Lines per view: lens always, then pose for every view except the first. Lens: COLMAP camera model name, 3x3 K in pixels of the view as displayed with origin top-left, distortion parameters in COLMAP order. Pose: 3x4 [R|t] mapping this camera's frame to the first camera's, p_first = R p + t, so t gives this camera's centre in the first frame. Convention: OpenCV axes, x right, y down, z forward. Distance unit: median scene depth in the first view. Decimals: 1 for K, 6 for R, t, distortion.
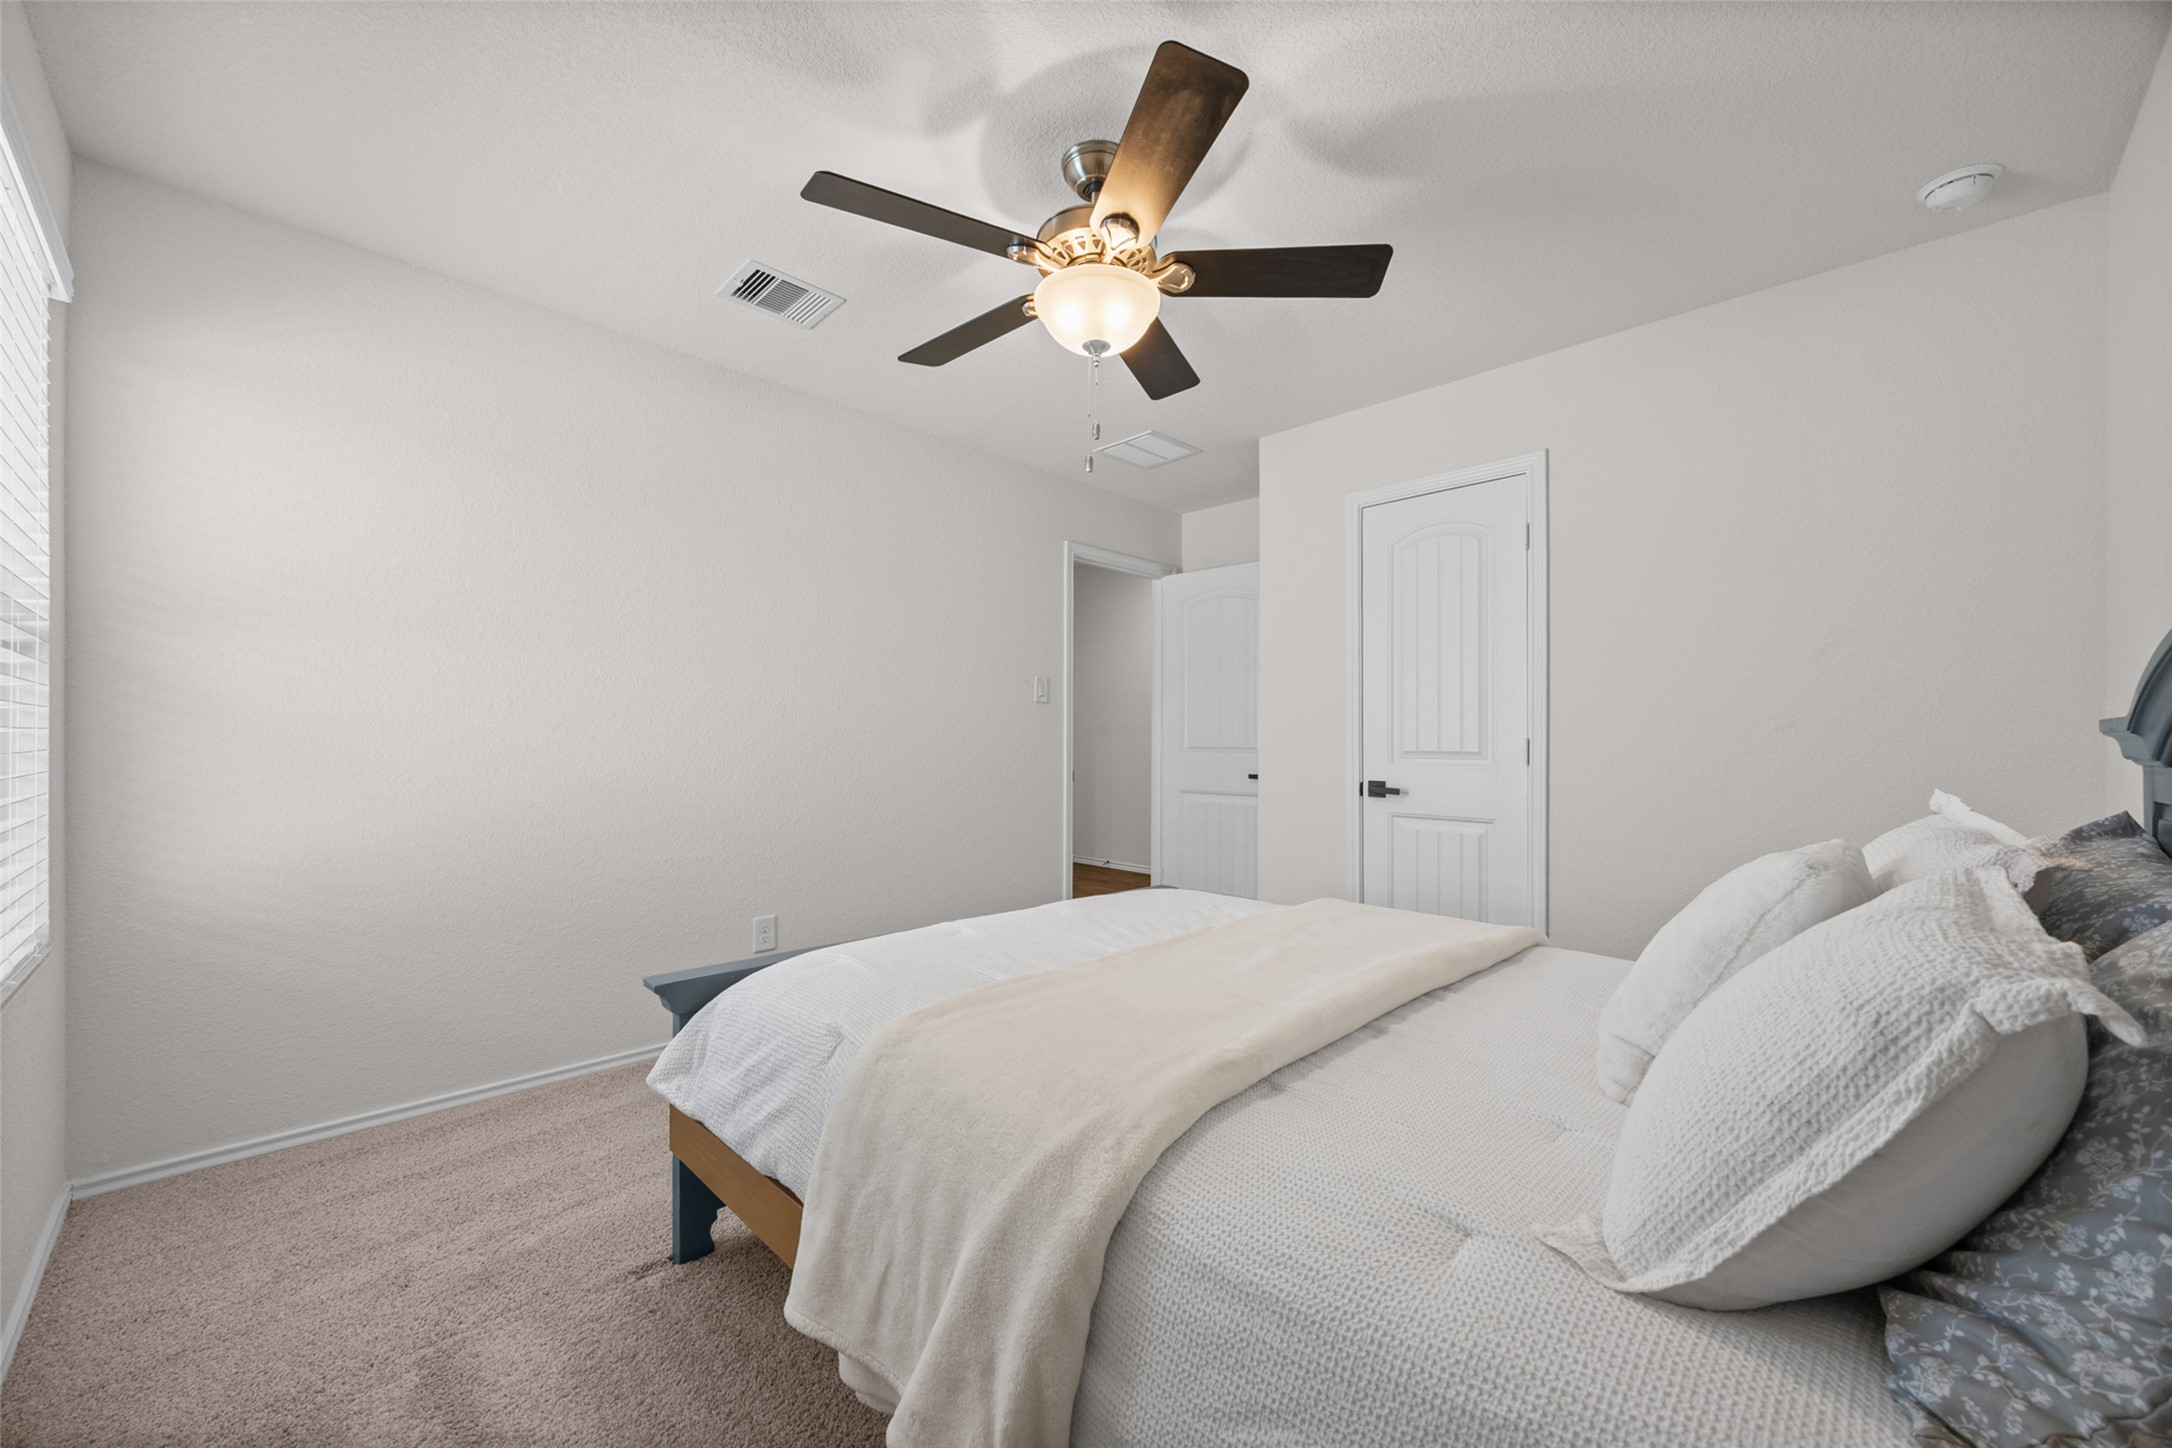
lens RADIAL K [[846.3, 0, 1078.7], [0, 846.3, 740.9], [0, 0, 1]] dist [-0.000738, -0.000209]
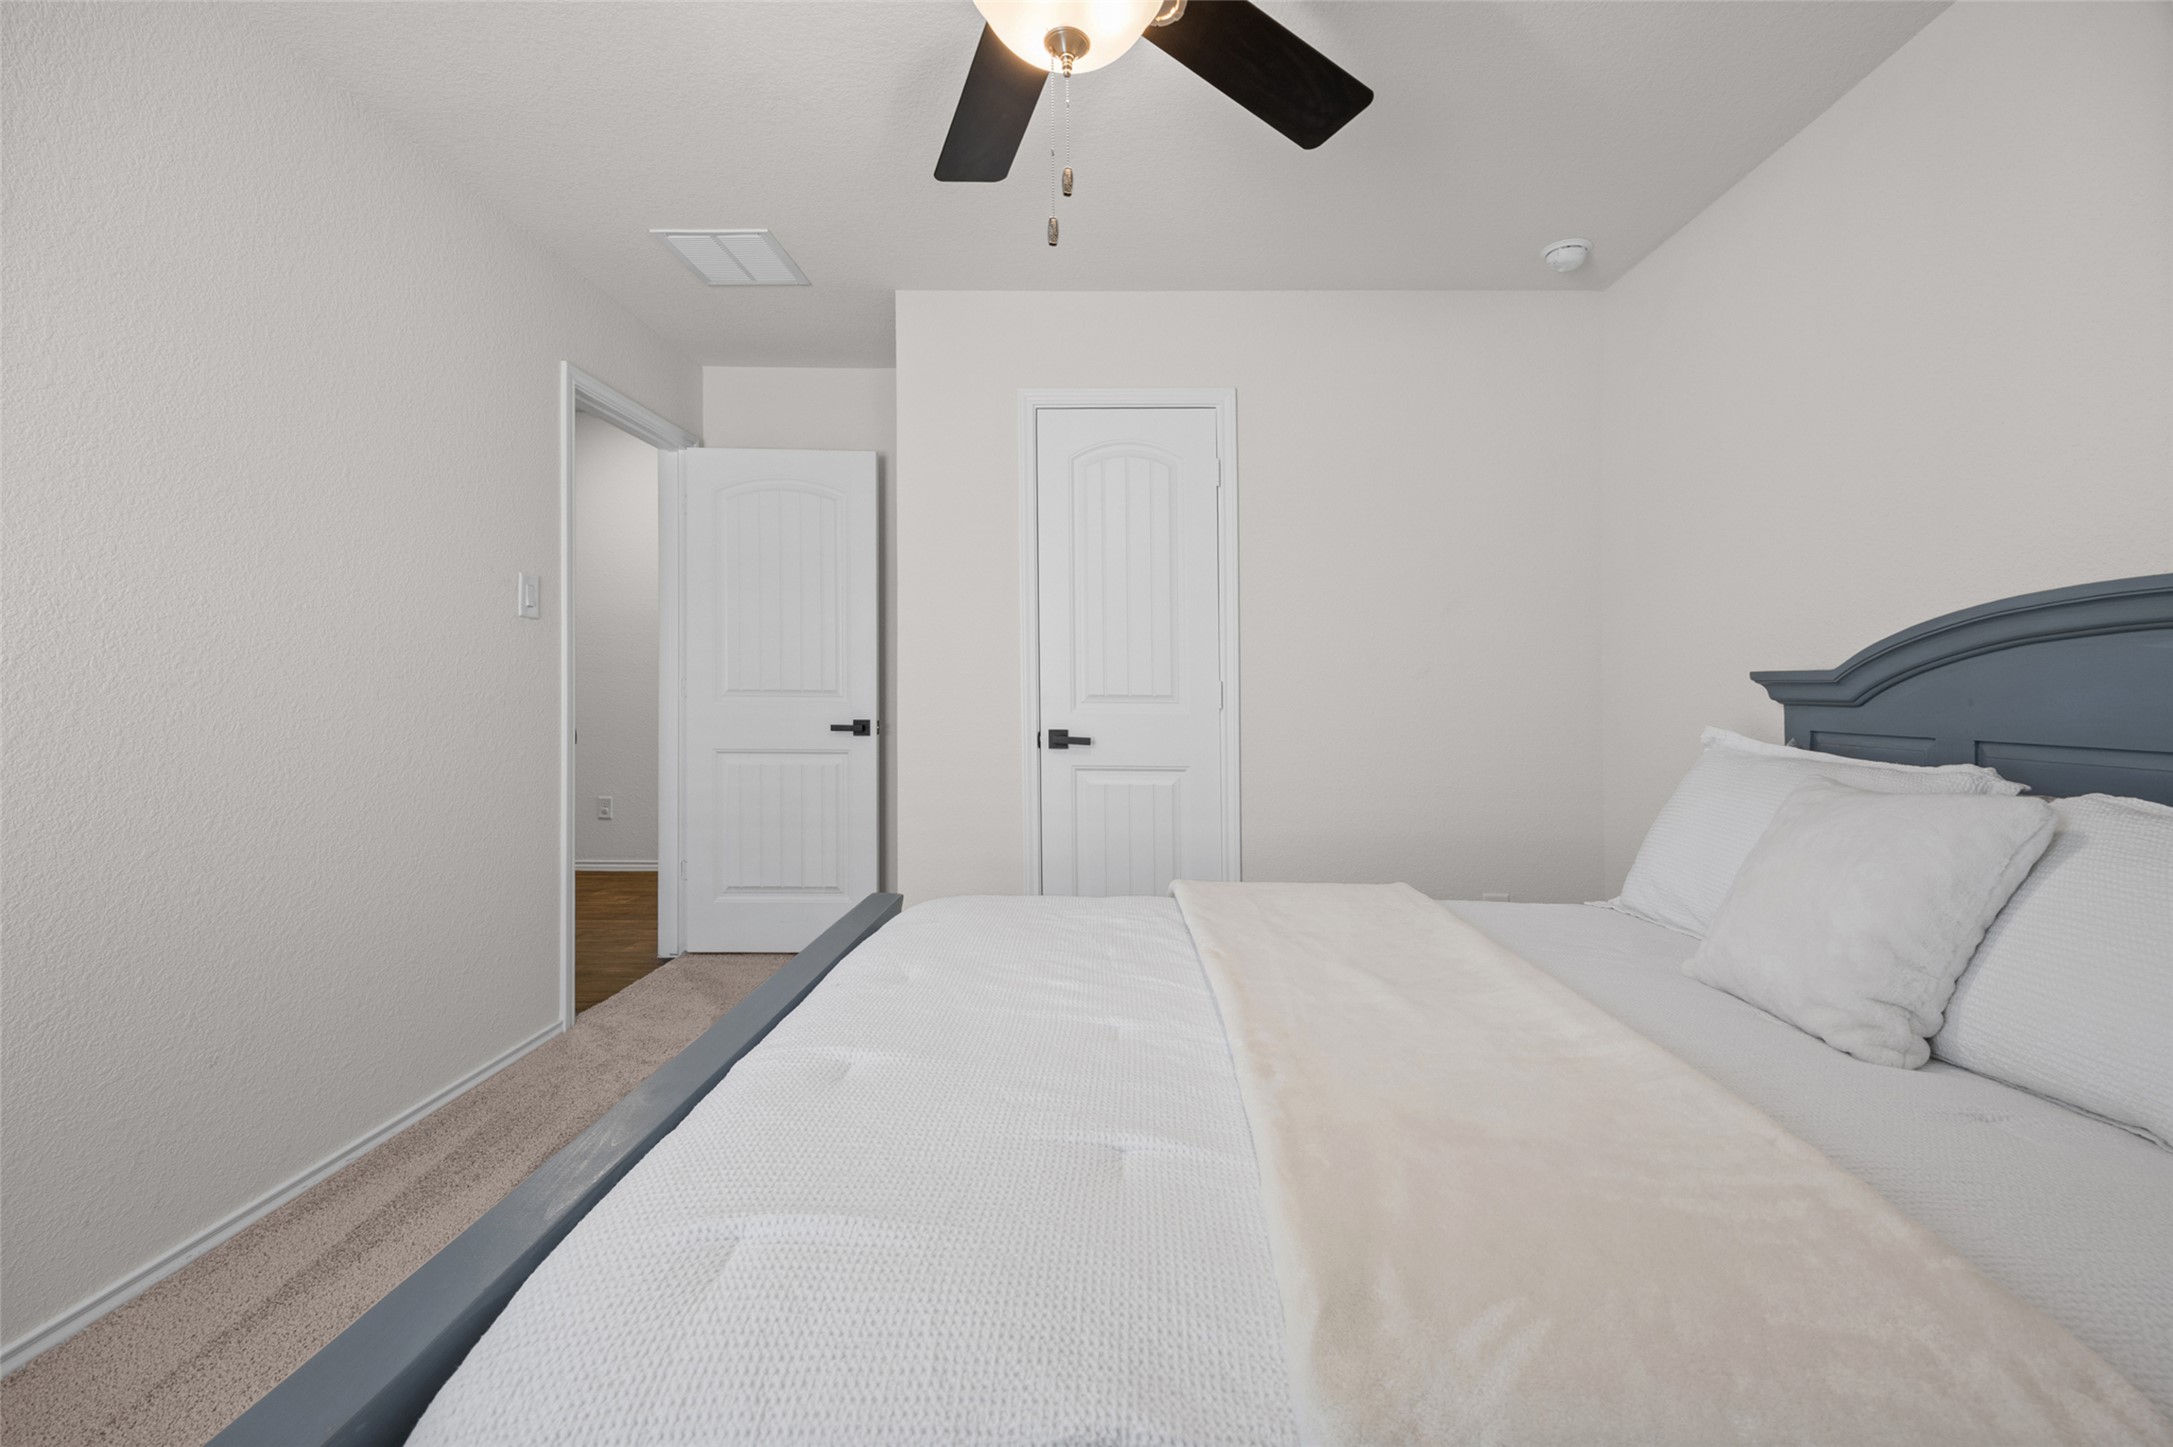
lens RADIAL K [[912.1, 0, 1090.7], [0, 912.1, 677.5], [0, 0, 1]] dist [0.001460, 0.000024]
pose [[0.718566, 0.012976, 0.695338, -0.264596], [-0.008024, 0.999914, -0.010369, 0.003817], [-0.695413, 0.001871, 0.718608, 0.312497]]
